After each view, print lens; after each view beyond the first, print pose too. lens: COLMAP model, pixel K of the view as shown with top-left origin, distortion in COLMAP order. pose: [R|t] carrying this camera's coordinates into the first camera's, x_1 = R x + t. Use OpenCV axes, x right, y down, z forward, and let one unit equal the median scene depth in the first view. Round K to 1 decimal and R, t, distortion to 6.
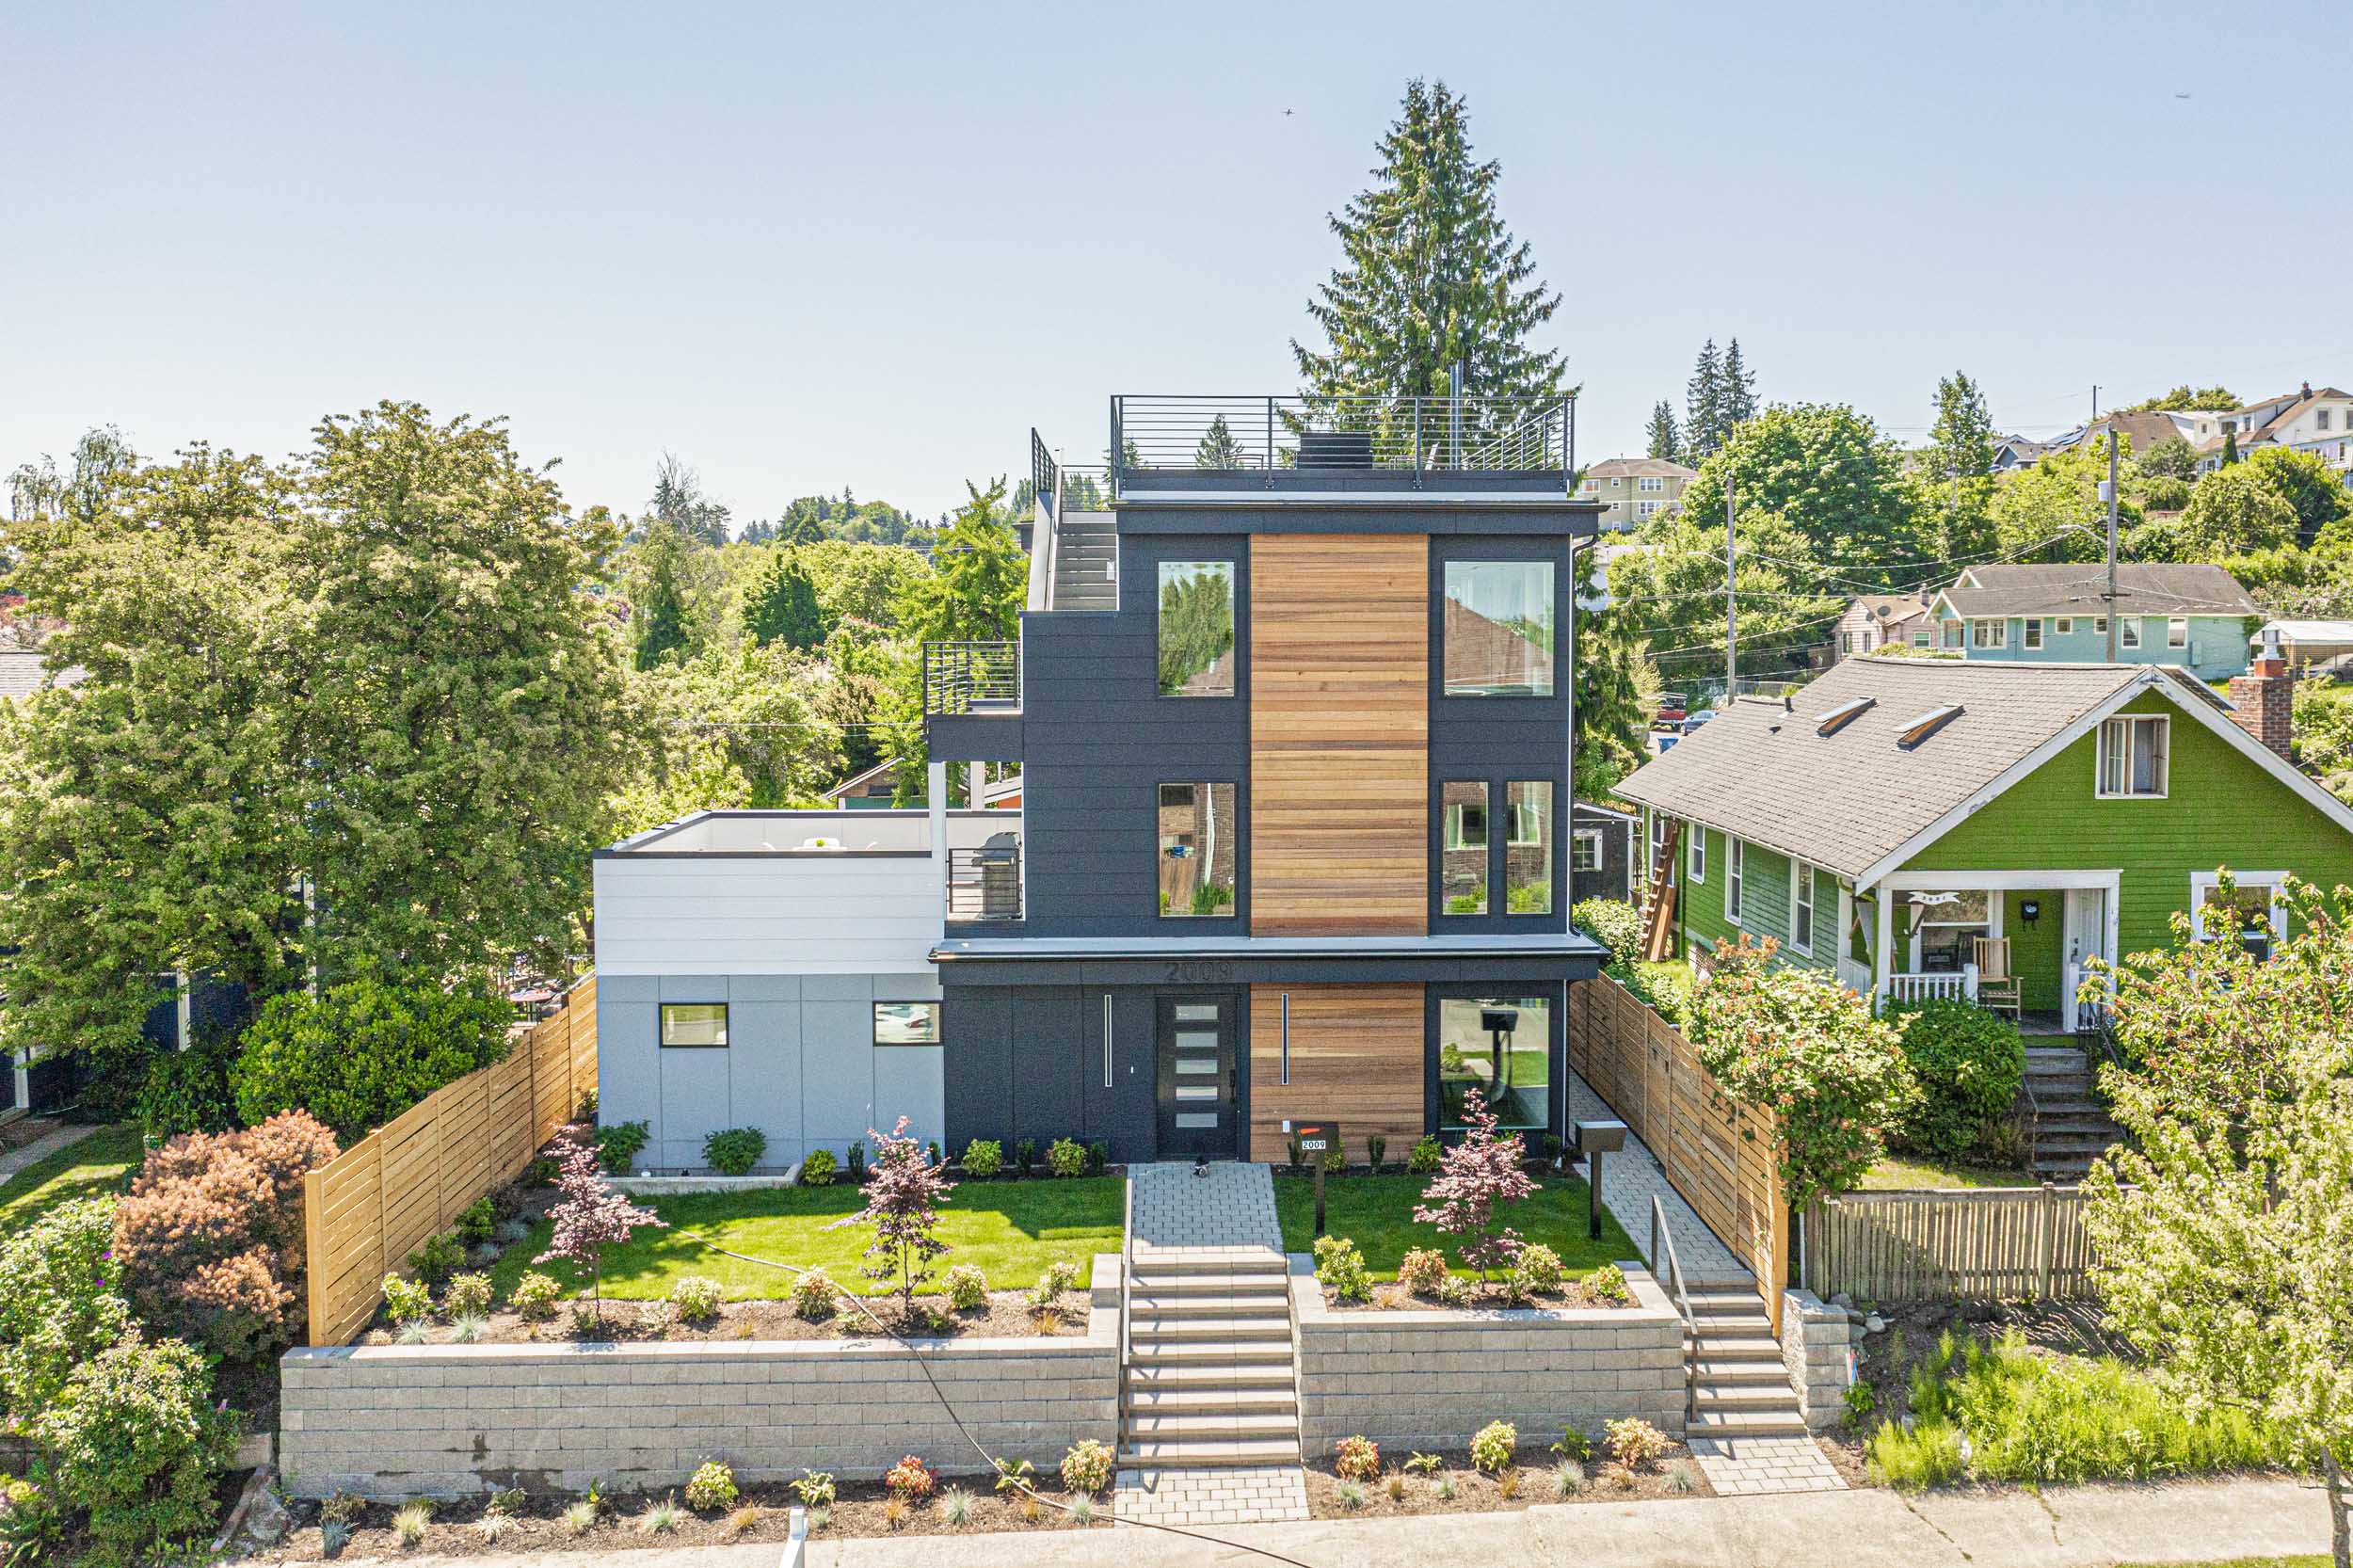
lens RADIAL K [[1962.6, 0, 1234.9], [0, 1962.6, 746.3], [0, 0, 1]] dist [-0.009376, -0.002374]
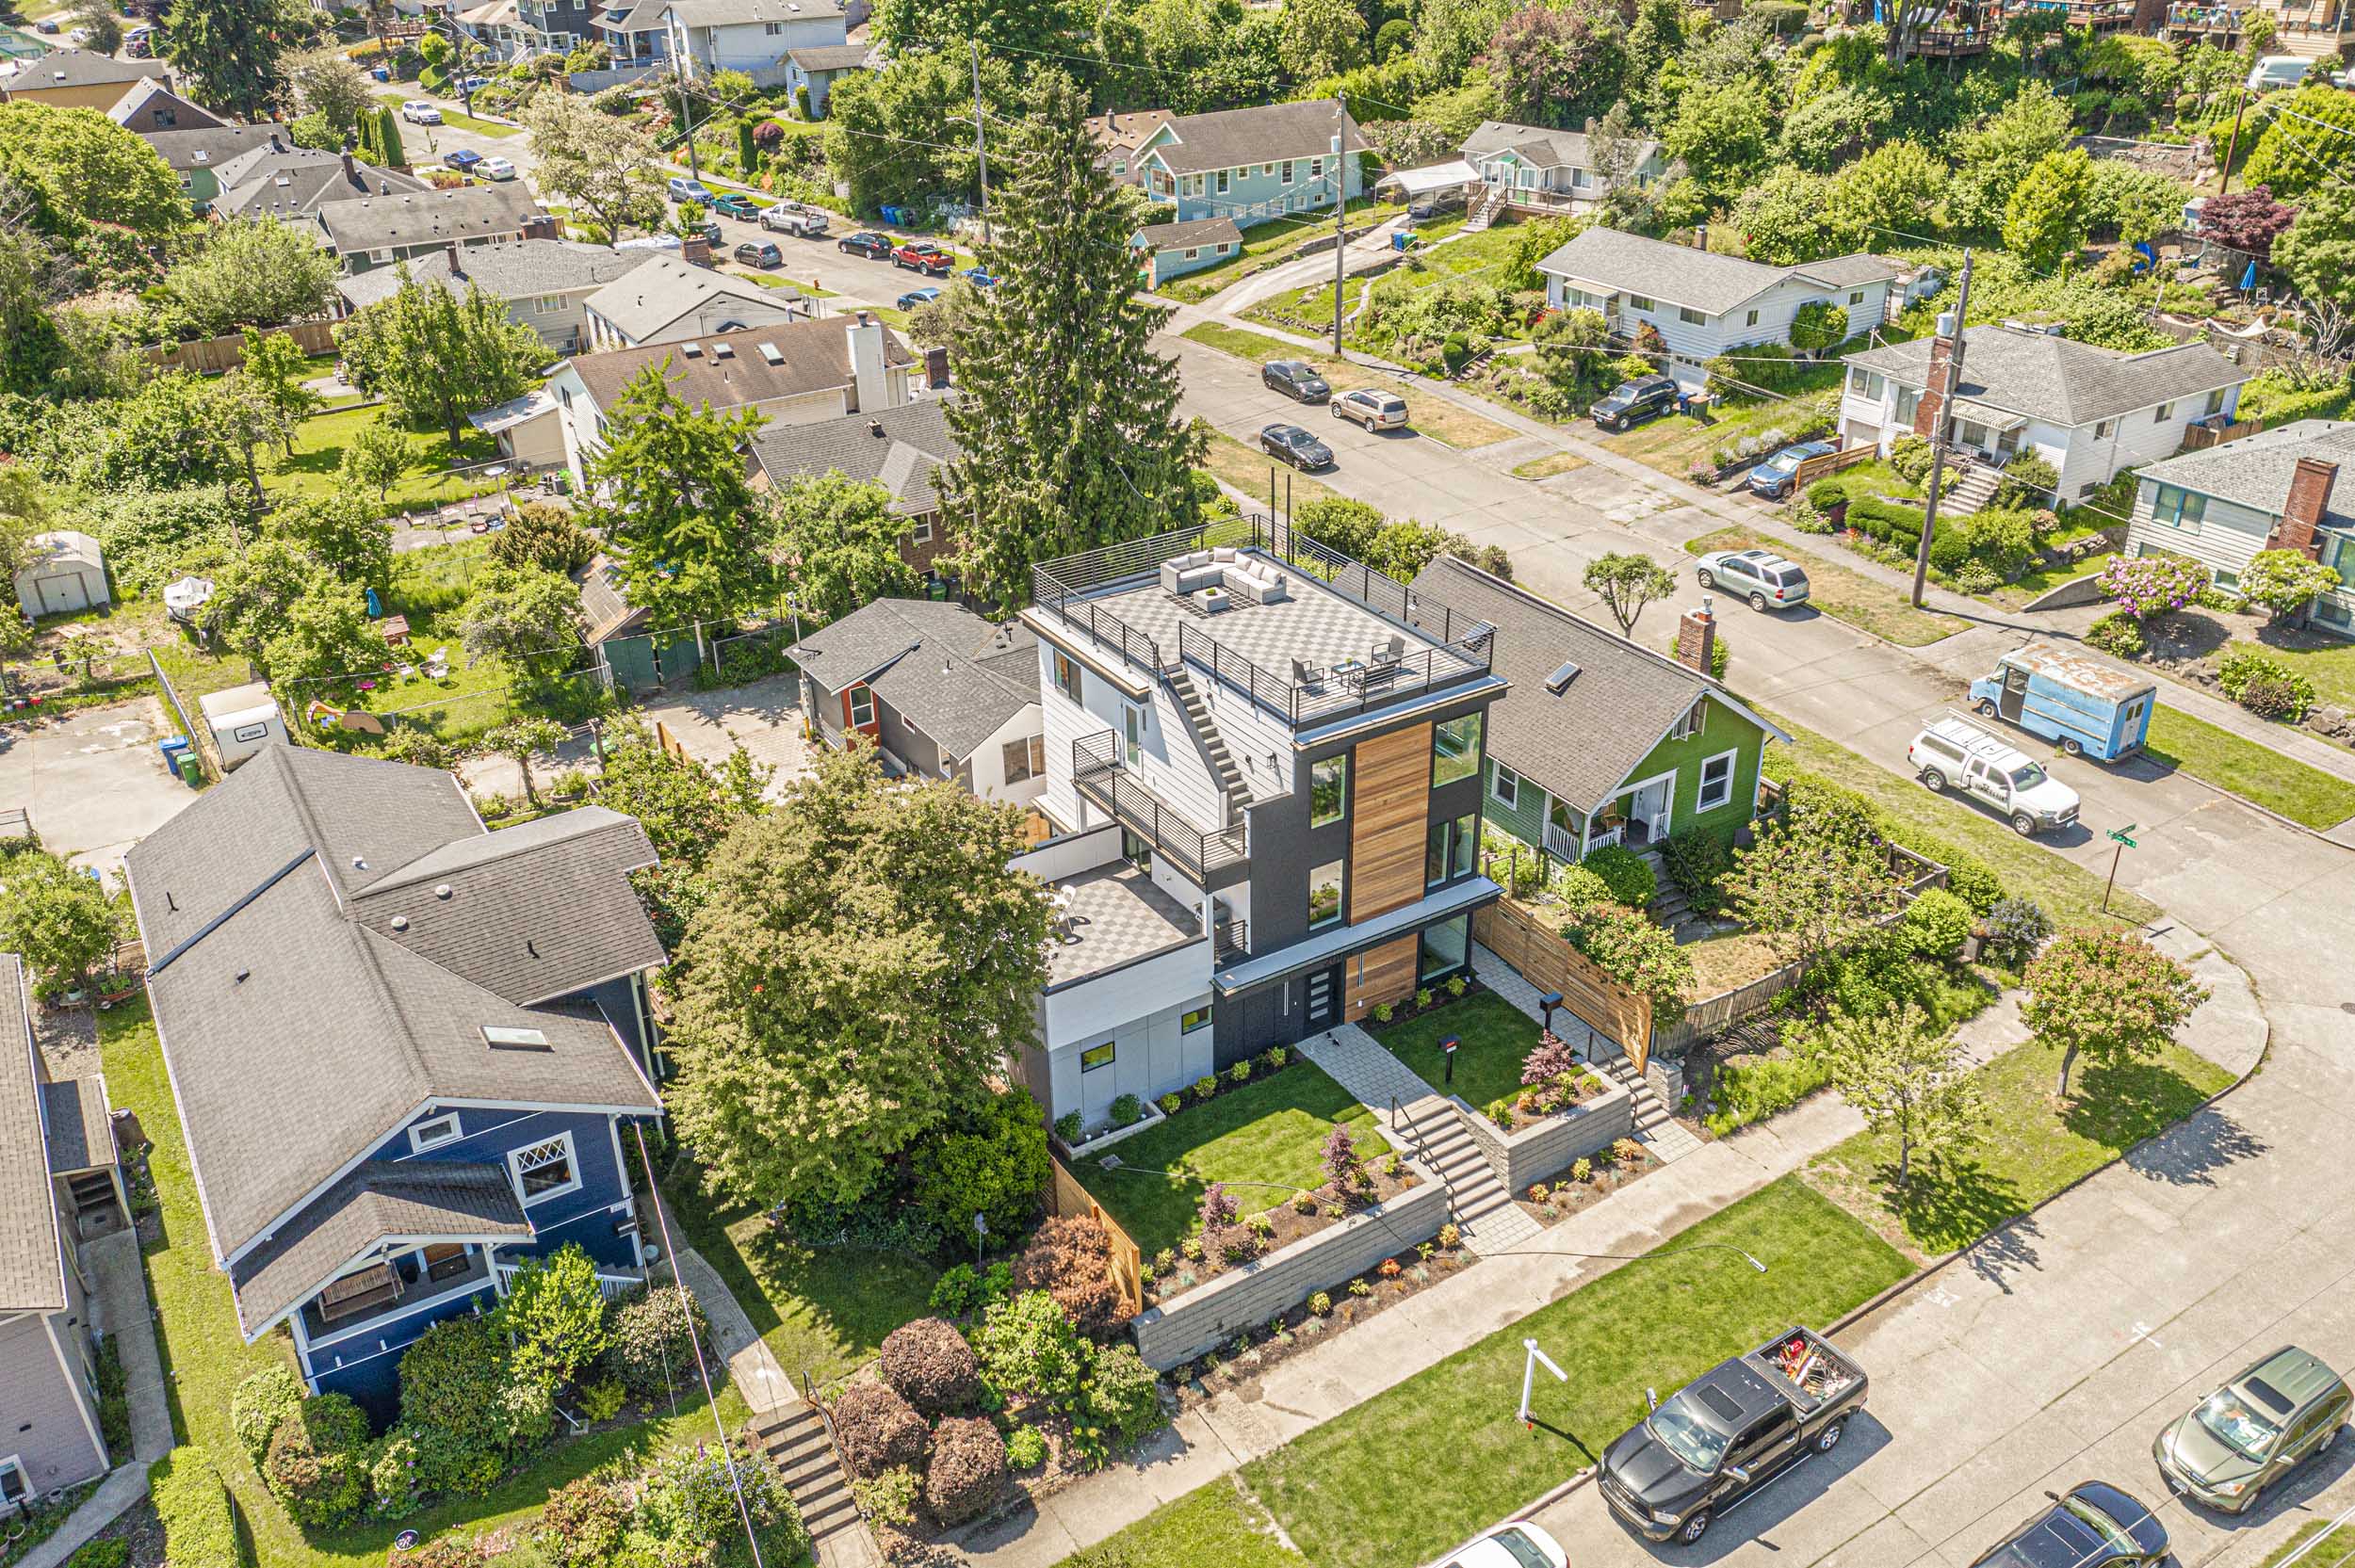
lens RADIAL K [[1857.2, 0, 1163.2], [0, 1857.2, 790.4], [0, 0, 1]] dist [-0.012377, -0.000635]
pose [[0.869936, -0.244720, 0.428162, -0.894434], [0.044499, 0.903604, 0.426051, -0.804010], [-0.491153, -0.351584, 0.796968, -0.303623]]
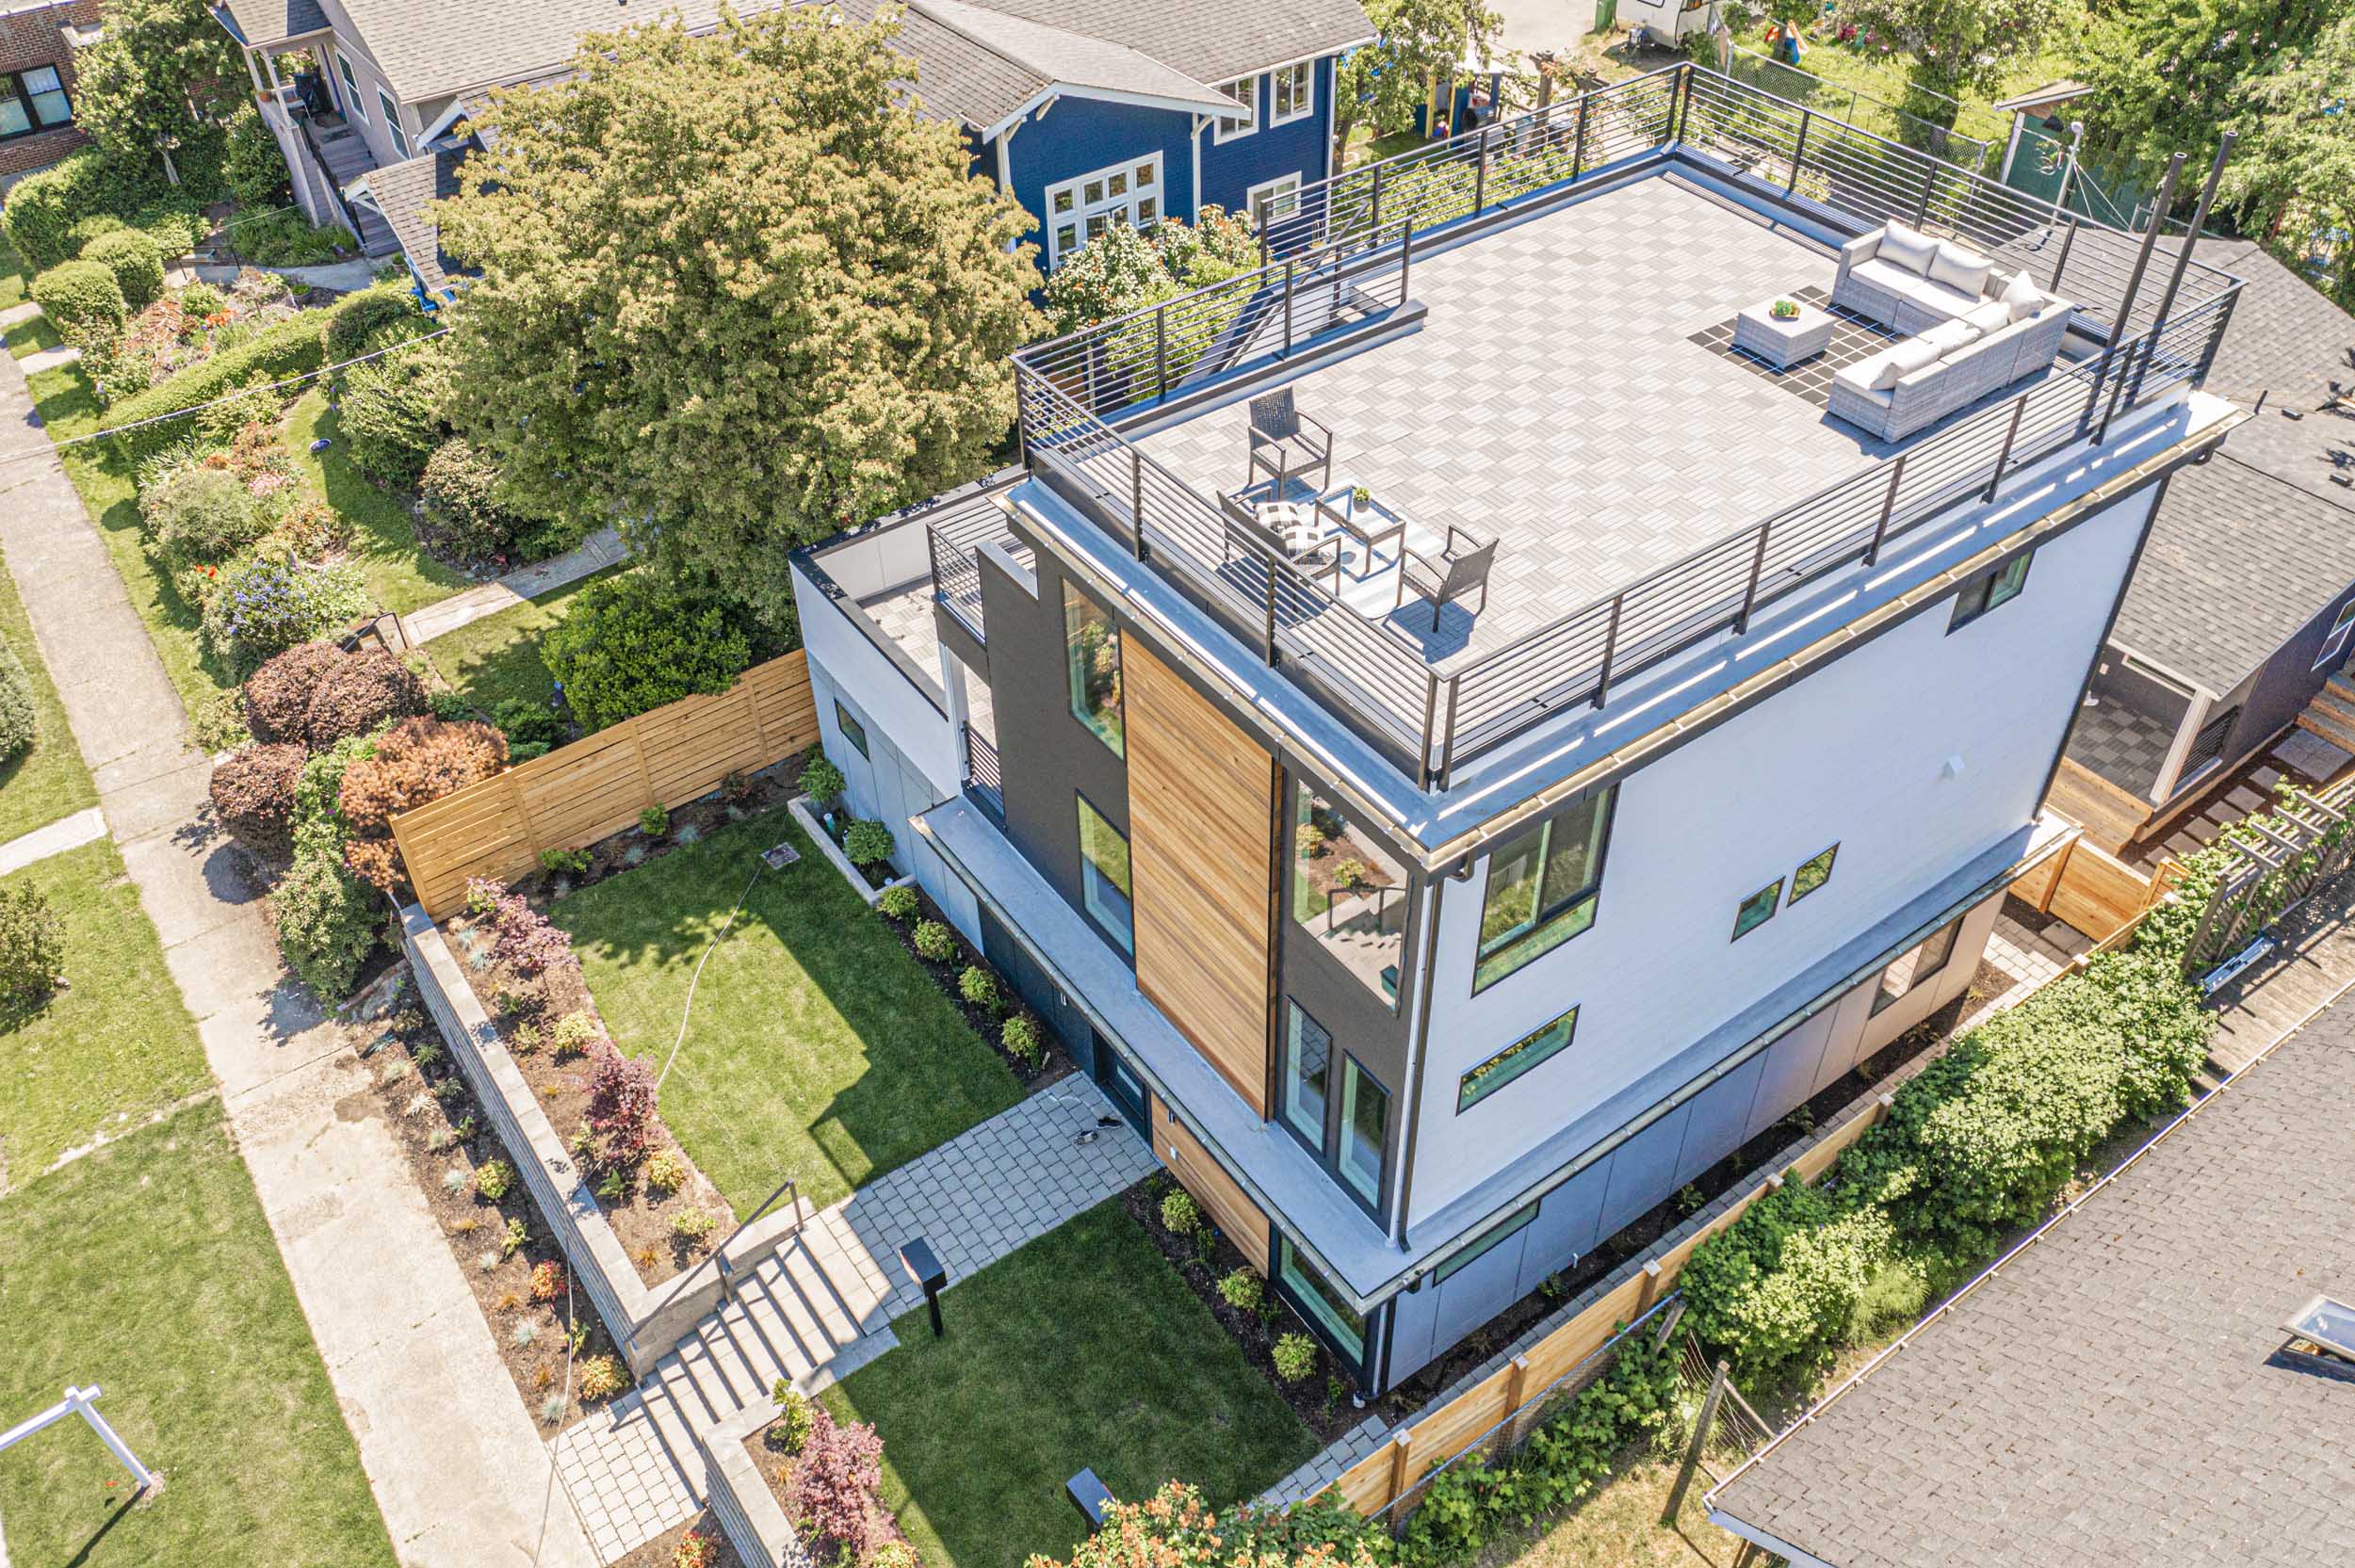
lens RADIAL K [[1857.2, 0, 1163.2], [0, 1857.2, 790.4], [0, 0, 1]] dist [-0.012377, -0.000635]
pose [[0.543957, 0.546473, -0.636771, 0.480708], [-0.024237, 0.768778, 0.639056, -0.483969], [0.838763, -0.332186, 0.431427, 0.693760]]
